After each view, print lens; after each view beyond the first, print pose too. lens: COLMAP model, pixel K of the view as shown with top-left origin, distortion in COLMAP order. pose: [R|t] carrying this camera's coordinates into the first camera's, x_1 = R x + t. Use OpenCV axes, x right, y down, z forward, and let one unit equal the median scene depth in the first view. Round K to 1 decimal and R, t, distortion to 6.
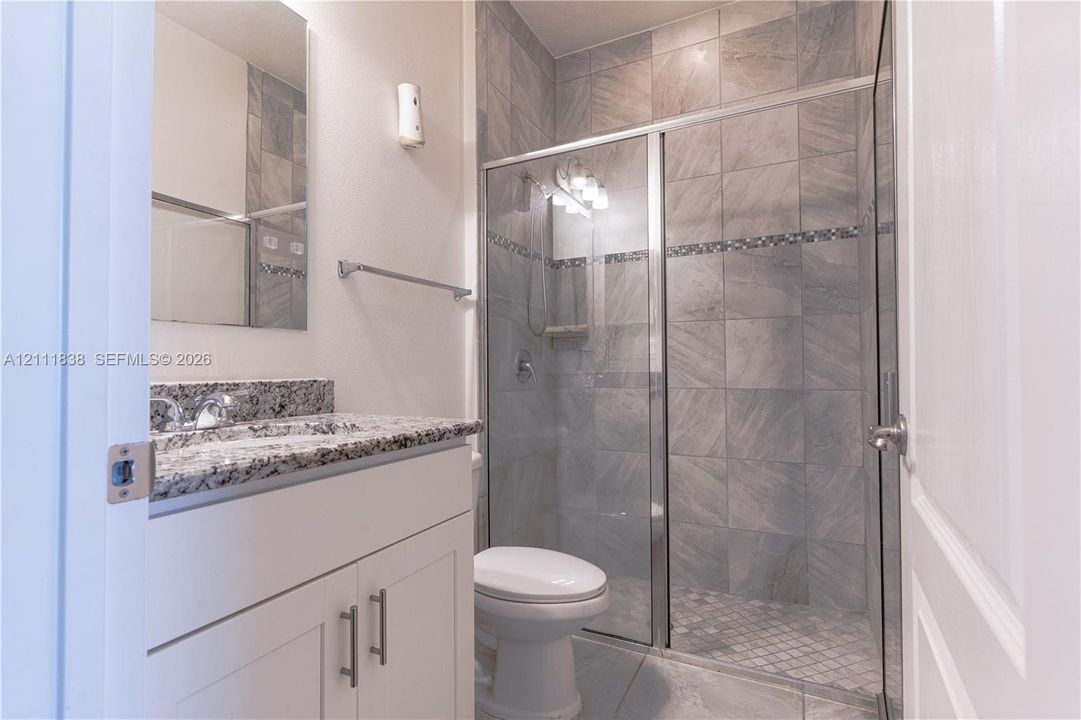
lens RADIAL K [[511.3, 0, 535.3], [0, 511.3, 357.6], [0, 0, 1]] dist [0.000319, 0.000848]
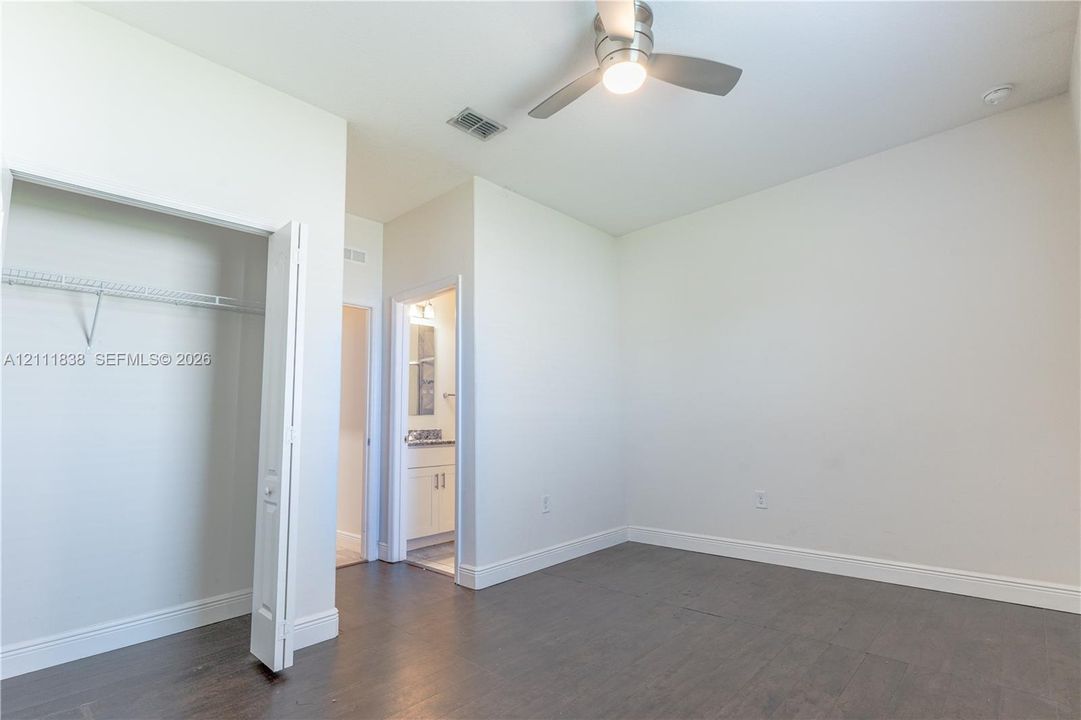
lens RADIAL K [[511.3, 0, 535.3], [0, 511.3, 357.6], [0, 0, 1]] dist [0.000319, 0.000848]
pose [[0.959133, -0.046371, -0.279130, 1.225821], [0.017969, 0.994471, -0.103465, -0.069287], [0.282384, 0.094222, 0.954663, -2.204770]]
